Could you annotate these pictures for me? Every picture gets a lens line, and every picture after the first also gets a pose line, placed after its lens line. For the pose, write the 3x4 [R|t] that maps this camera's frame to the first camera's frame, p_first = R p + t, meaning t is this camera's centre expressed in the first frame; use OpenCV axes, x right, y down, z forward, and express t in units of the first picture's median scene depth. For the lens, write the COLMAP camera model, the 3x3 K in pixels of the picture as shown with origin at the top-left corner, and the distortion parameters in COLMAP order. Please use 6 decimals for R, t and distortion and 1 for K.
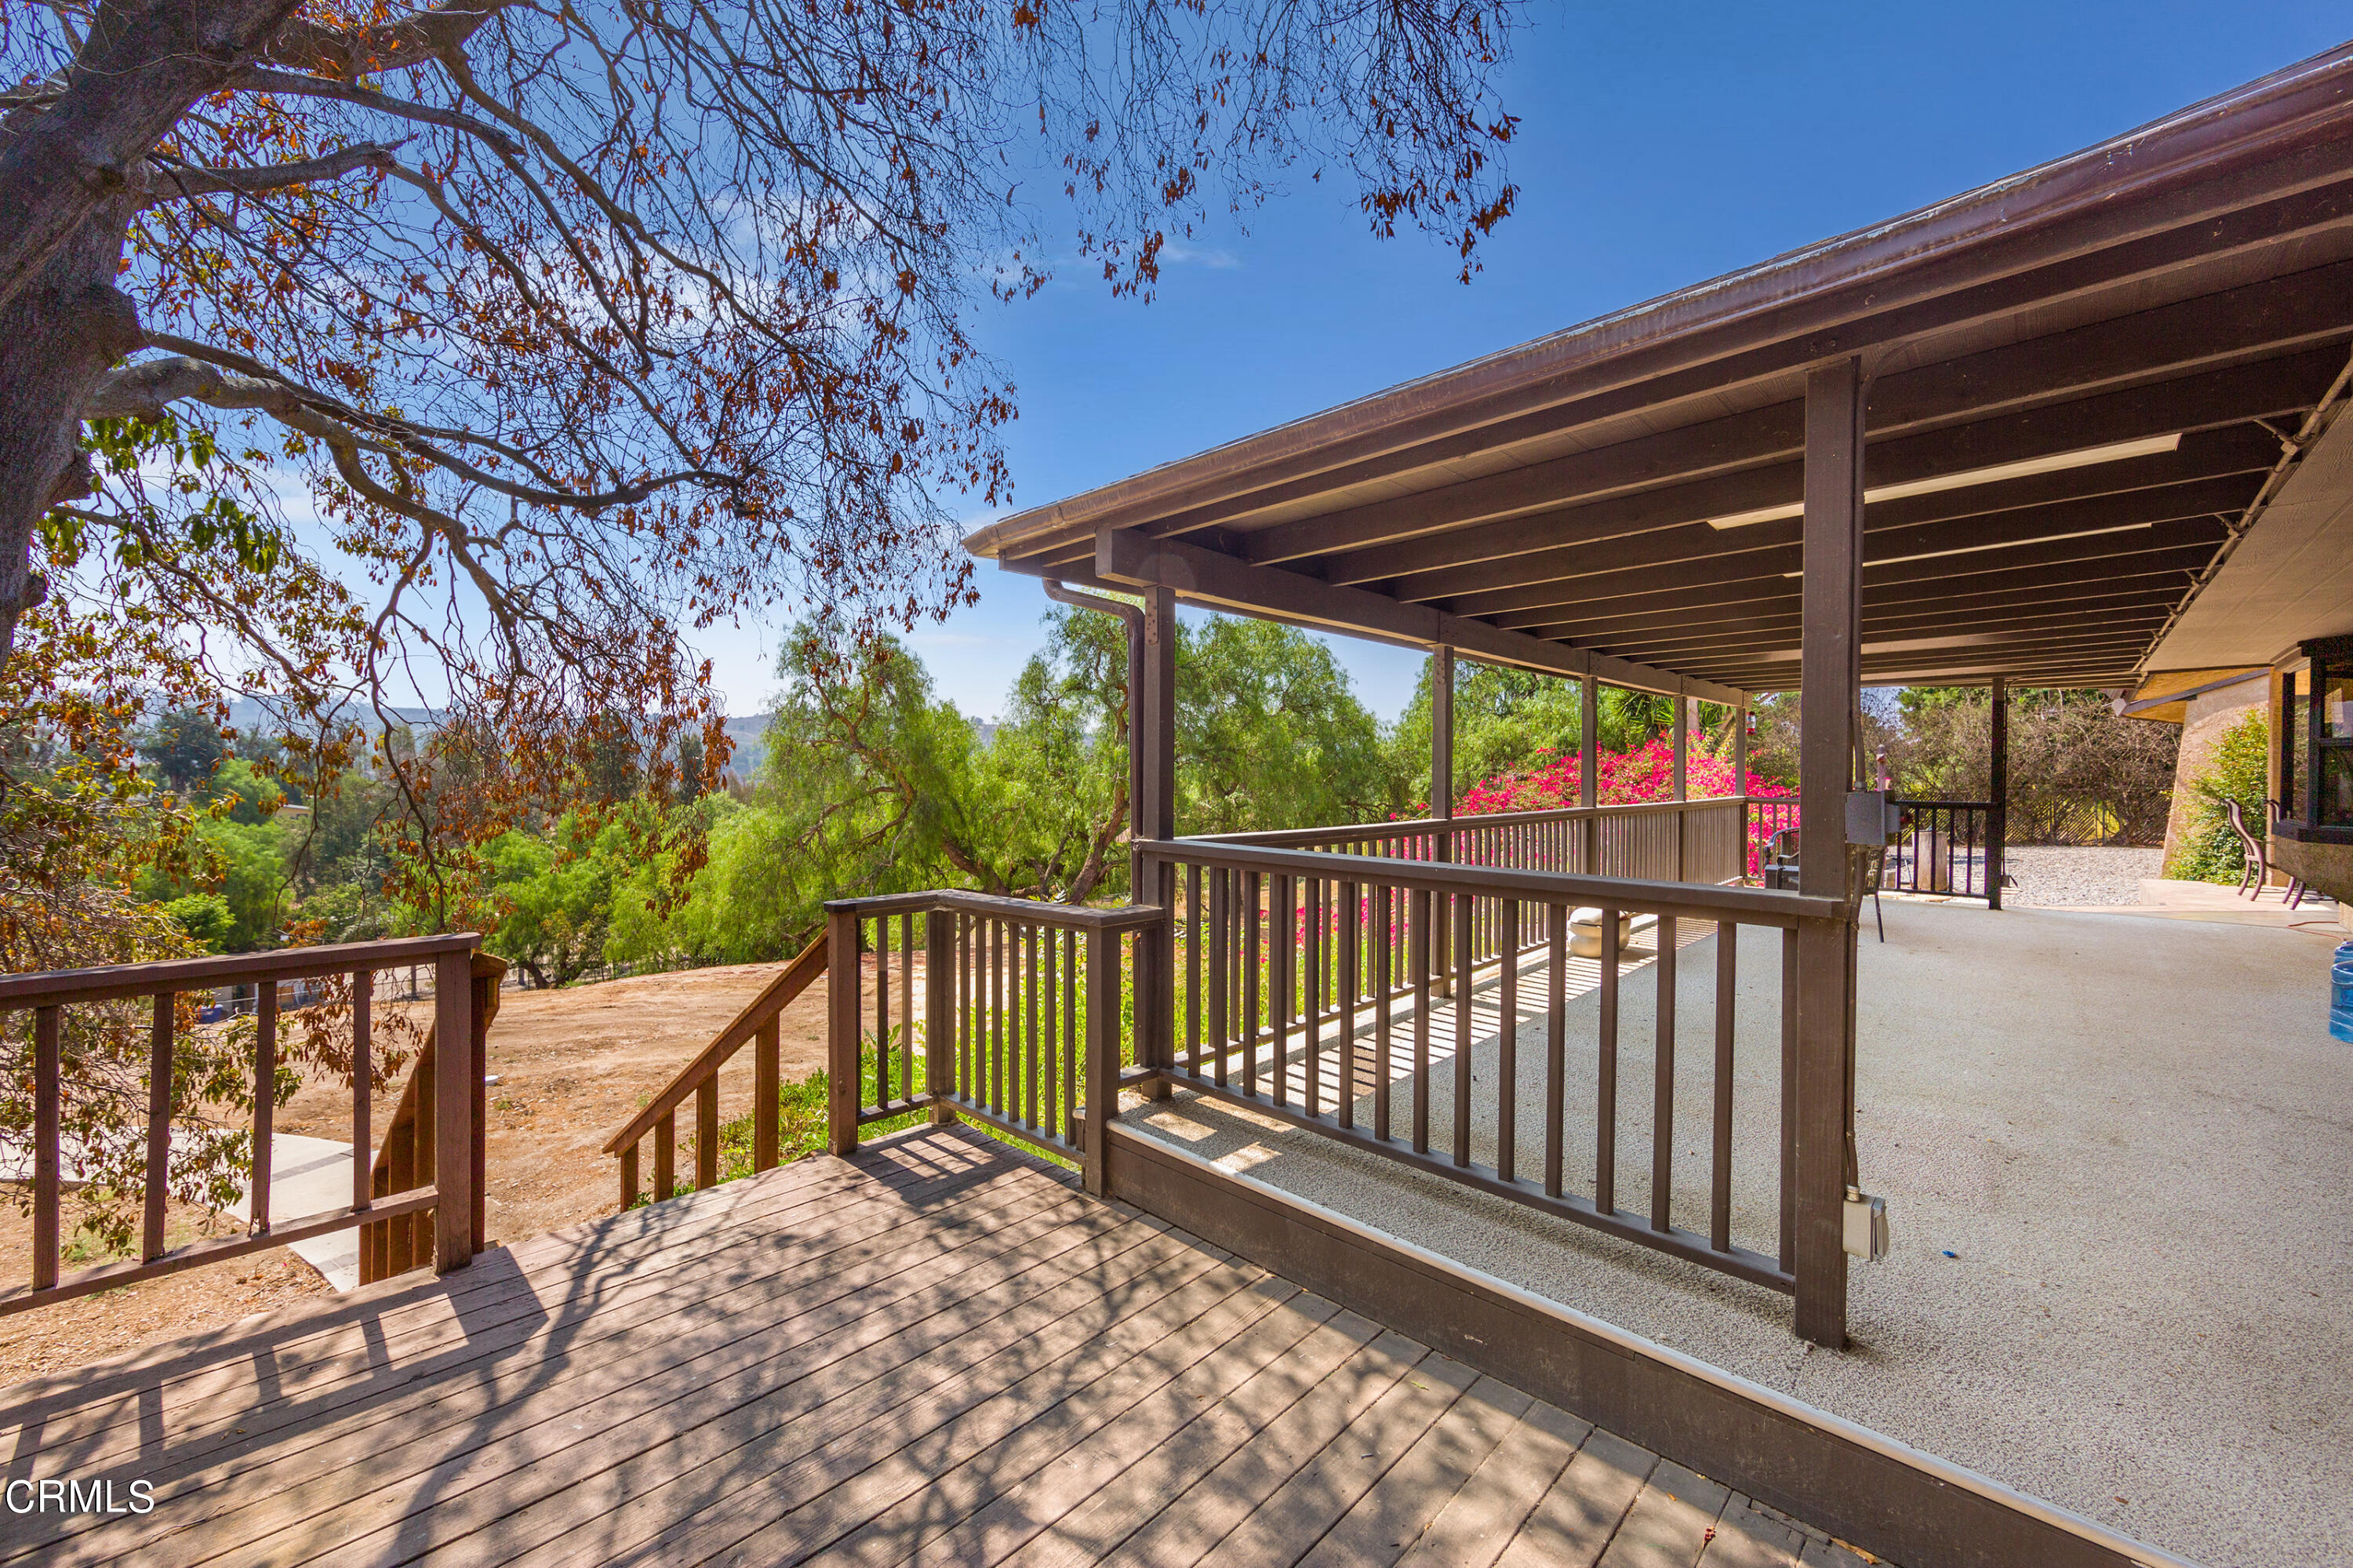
lens RADIAL K [[943.3, 0, 1170.9], [0, 943.3, 782.0], [0, 0, 1]] dist [0.012615, -0.000140]
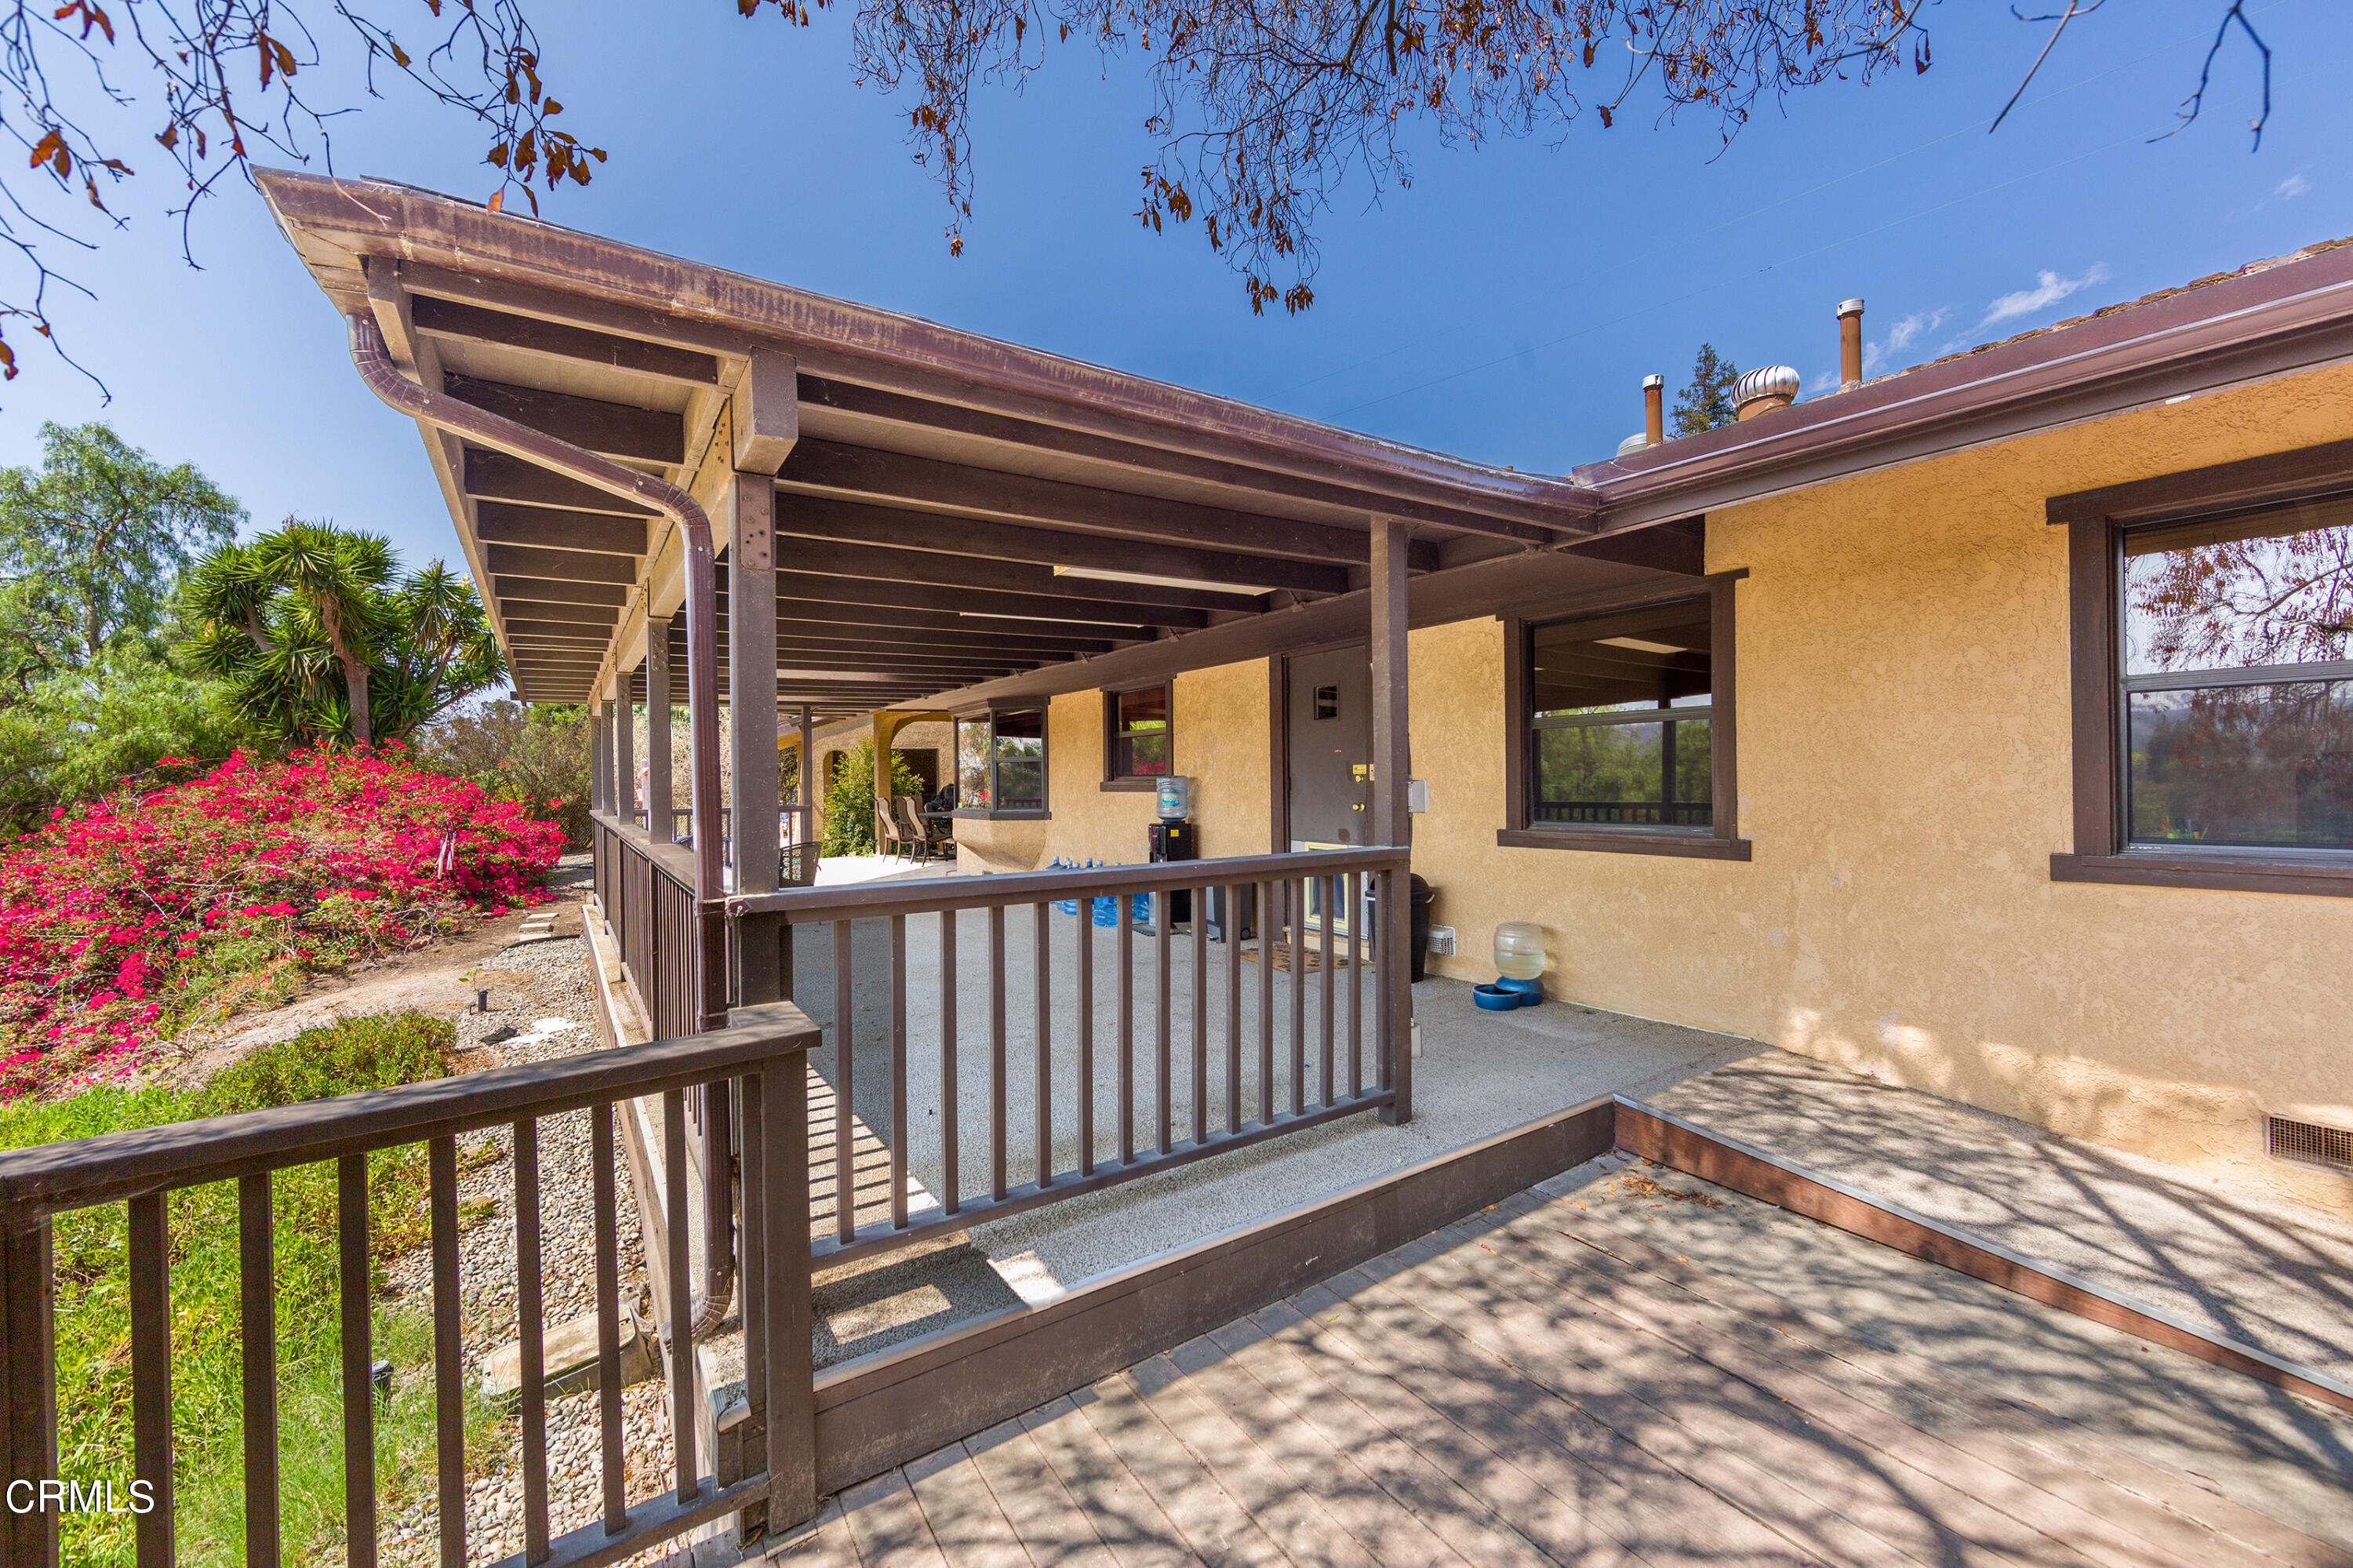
lens RADIAL K [[943.3, 0, 1170.9], [0, 943.3, 782.0], [0, 0, 1]] dist [0.012615, -0.000140]
pose [[0.187417, -0.010071, 0.982229, -0.568539], [0.028743, 0.999575, 0.004764, -0.004457], [-0.981860, 0.027339, 0.187627, 0.635336]]
